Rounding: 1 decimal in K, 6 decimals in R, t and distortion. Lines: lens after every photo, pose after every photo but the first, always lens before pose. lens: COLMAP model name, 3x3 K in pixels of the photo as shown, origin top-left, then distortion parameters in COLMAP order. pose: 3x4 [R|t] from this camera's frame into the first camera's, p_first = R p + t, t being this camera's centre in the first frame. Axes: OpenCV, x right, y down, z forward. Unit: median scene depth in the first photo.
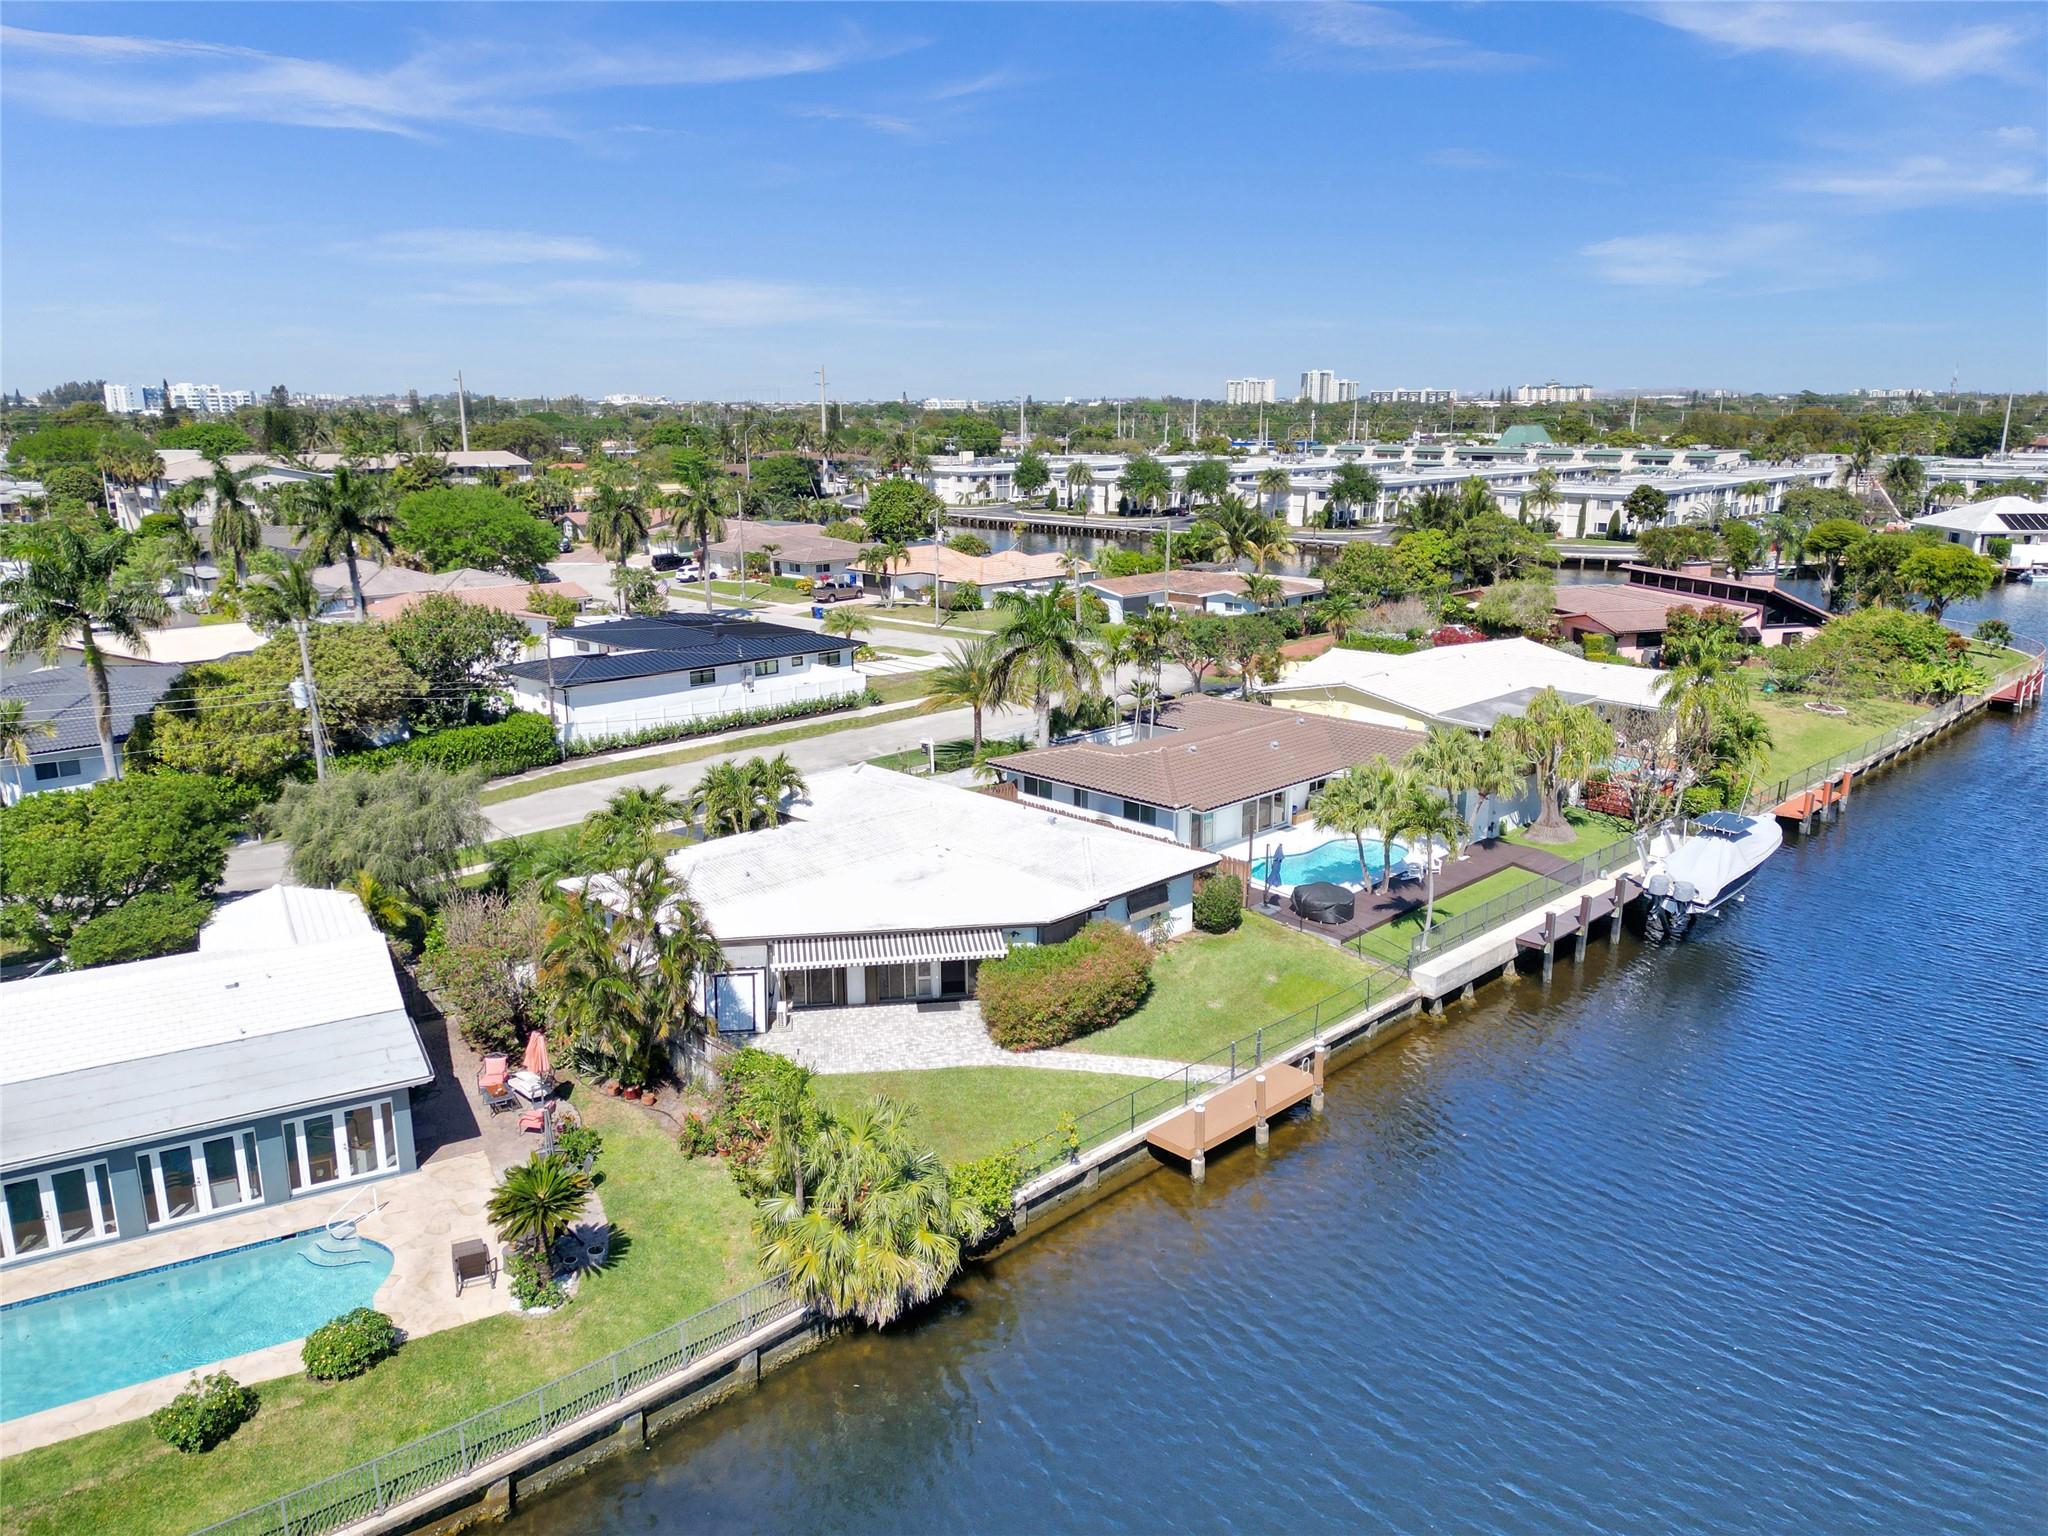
lens RADIAL K [[1464.8, 0, 1015.9], [0, 1464.8, 771.1], [0, 0, 1]] dist [0.096126, -0.101976]
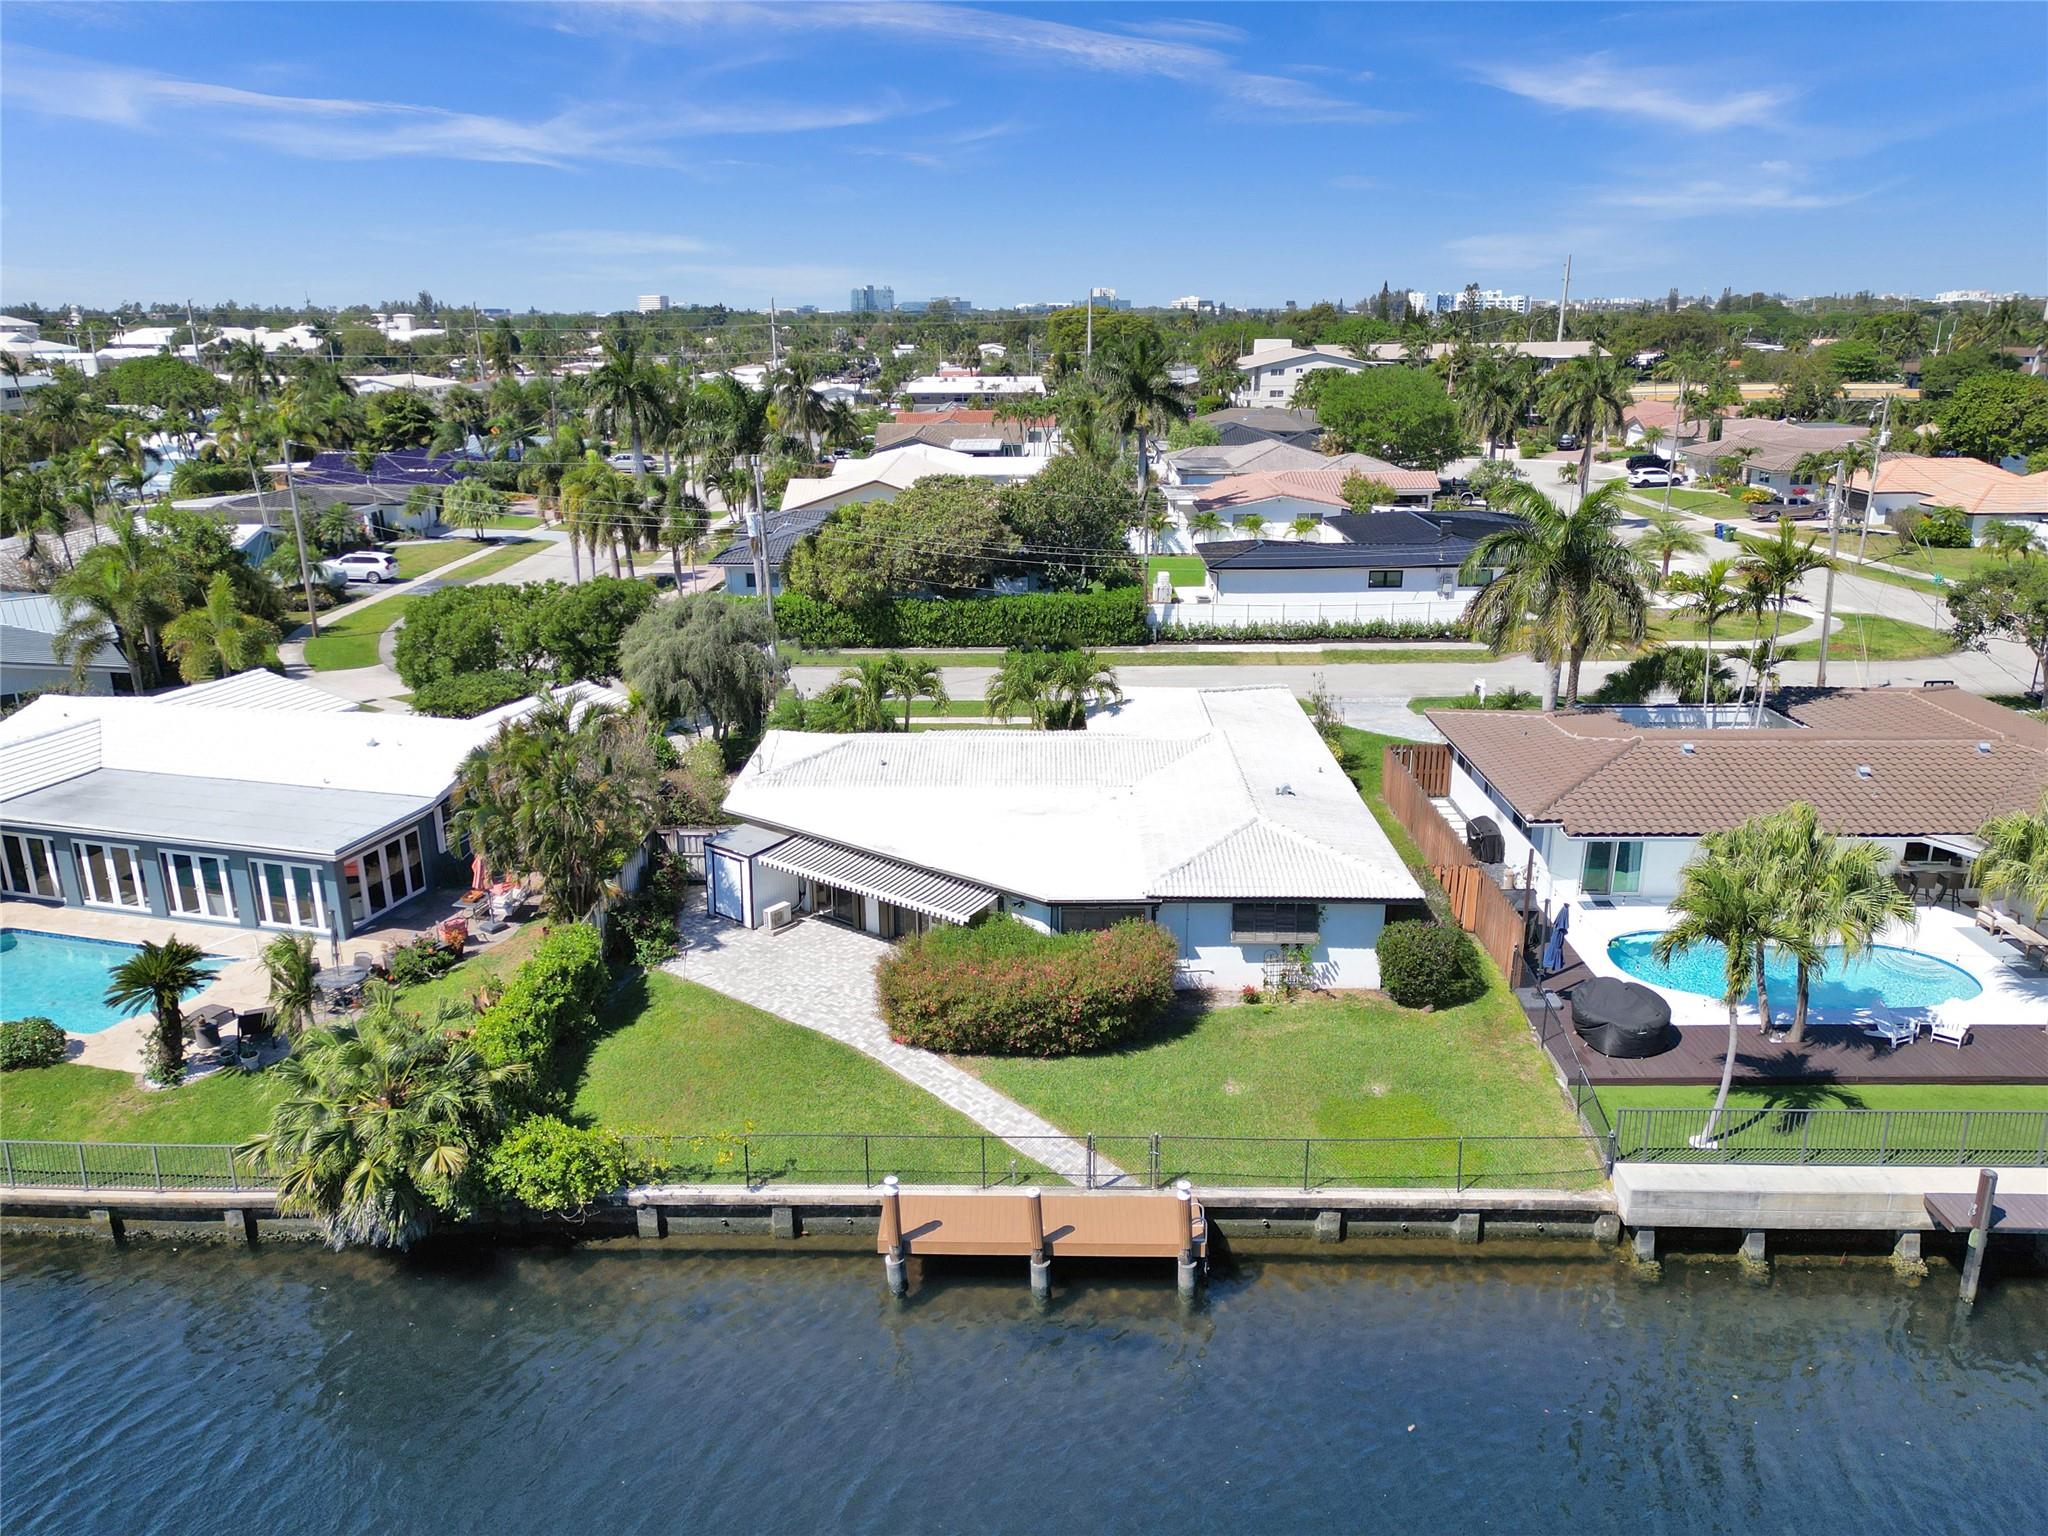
lens RADIAL K [[1464.8, 0, 1015.9], [0, 1464.8, 771.1], [0, 0, 1]] dist [0.096126, -0.101976]
pose [[0.698624, 0.211141, -0.683626, 0.507208], [-0.169783, 0.977098, 0.128273, -0.055125], [0.695053, 0.026453, 0.718472, 0.446971]]
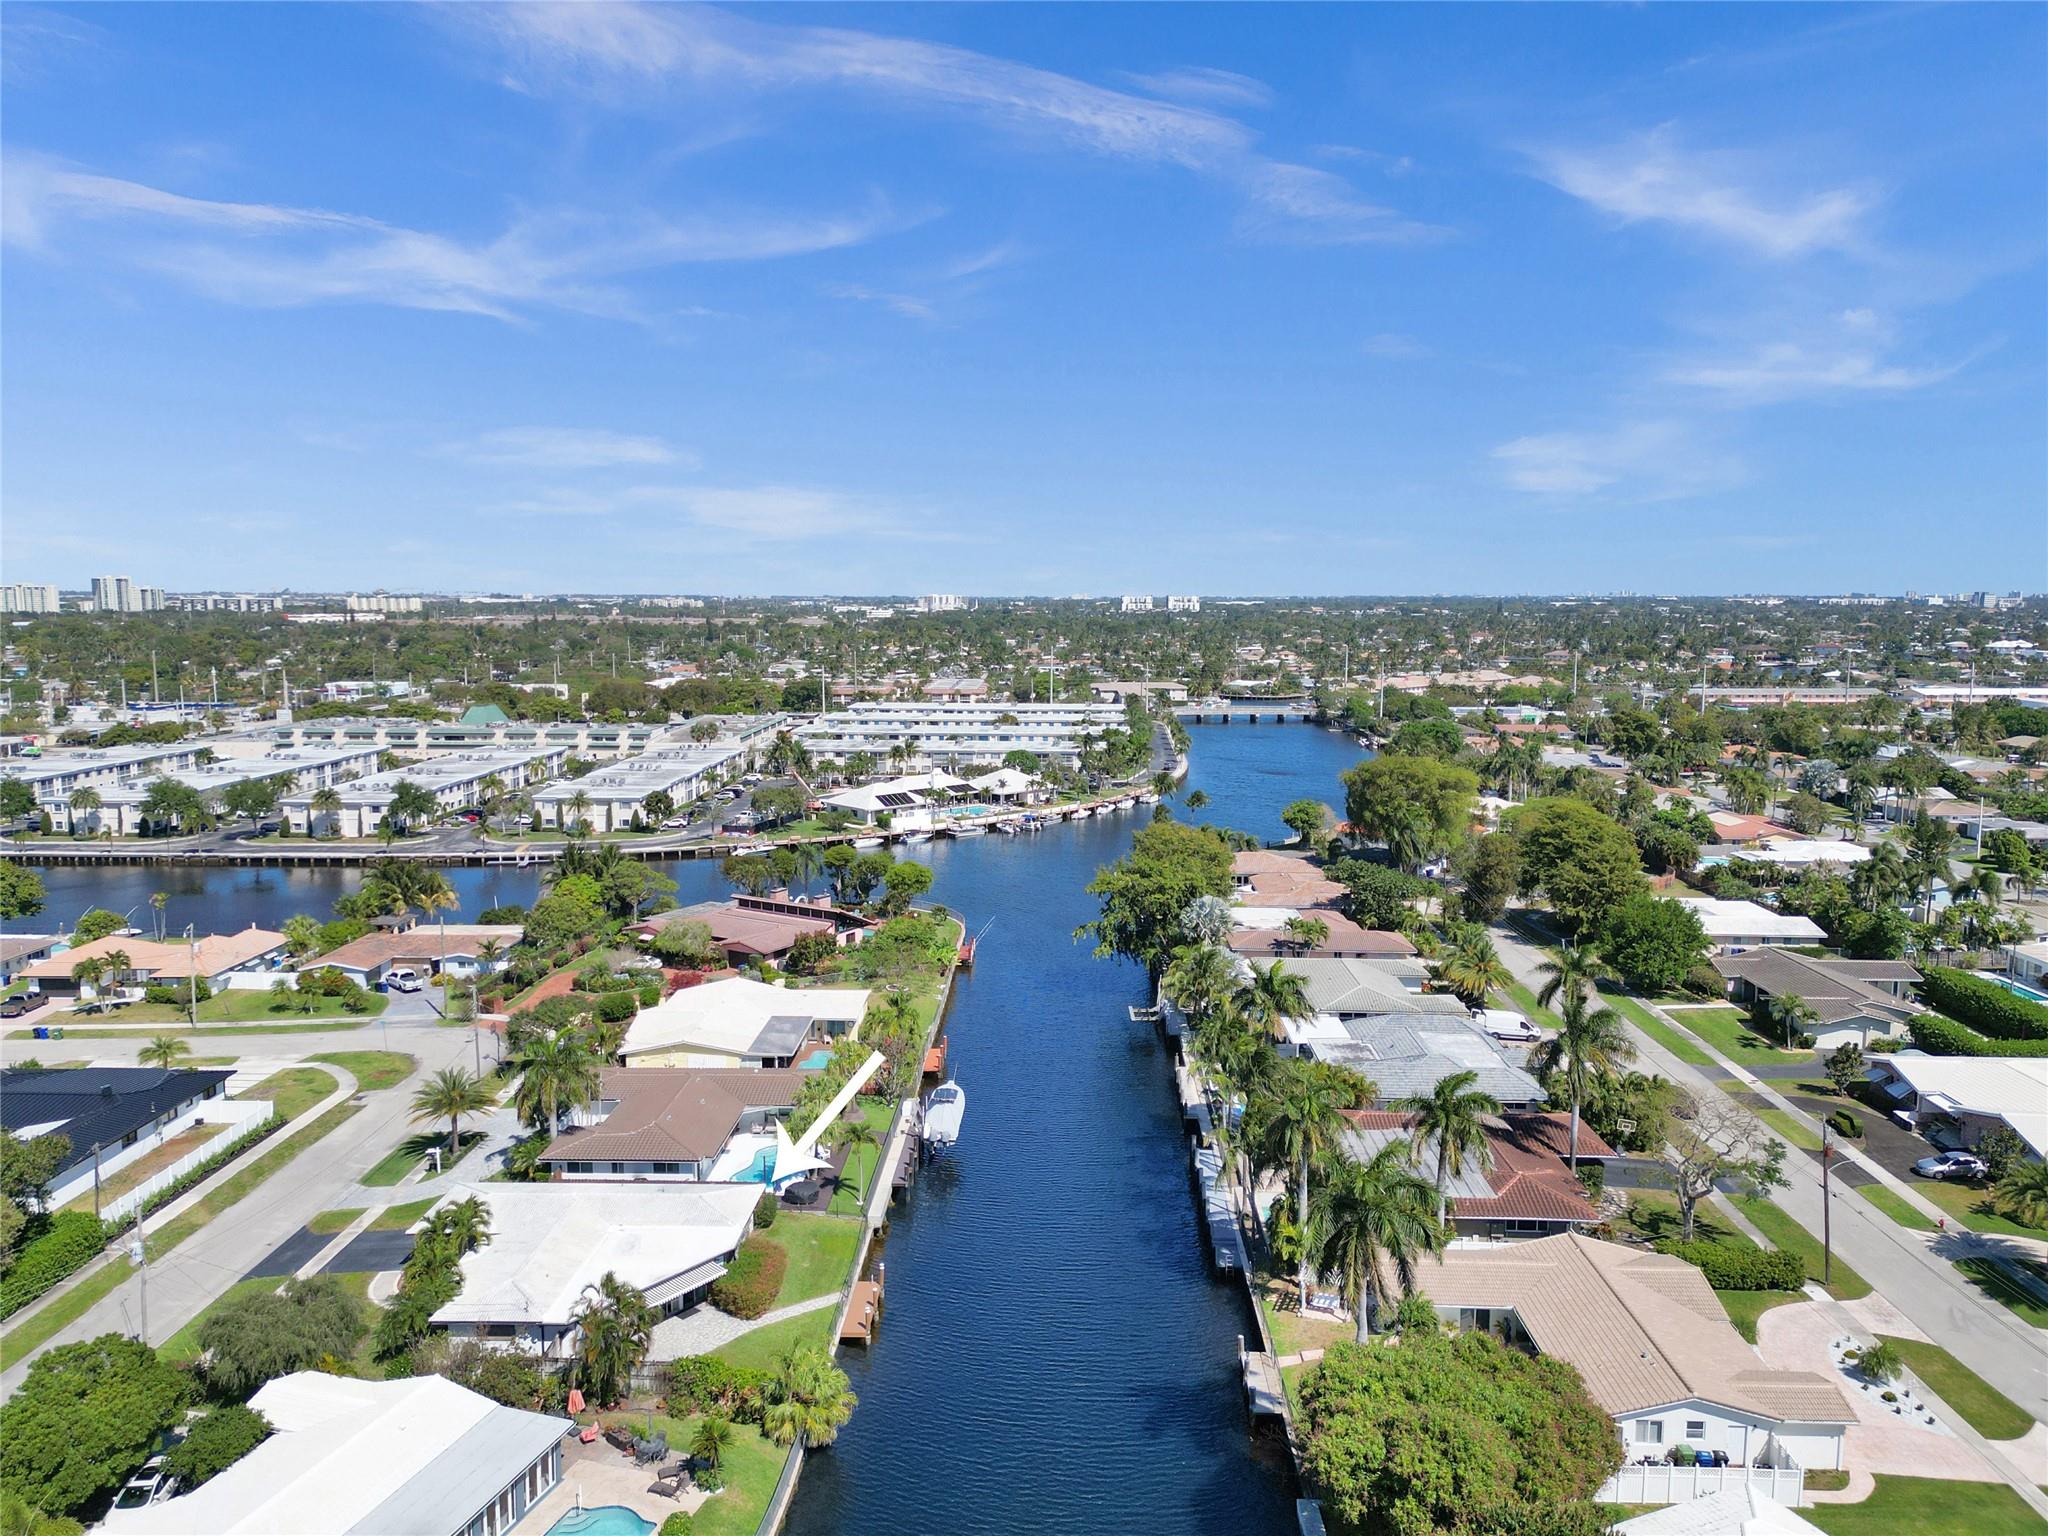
lens RADIAL K [[1449.7, 0, 1014.4], [0, 1449.7, 818.2], [0, 0, 1]] dist [0.076995, -0.075080]
pose [[0.731957, -0.103274, 0.673478, -0.909376], [0.166157, 0.985660, -0.029439, -0.321788], [-0.660780, 0.133451, 0.738621, -0.685500]]
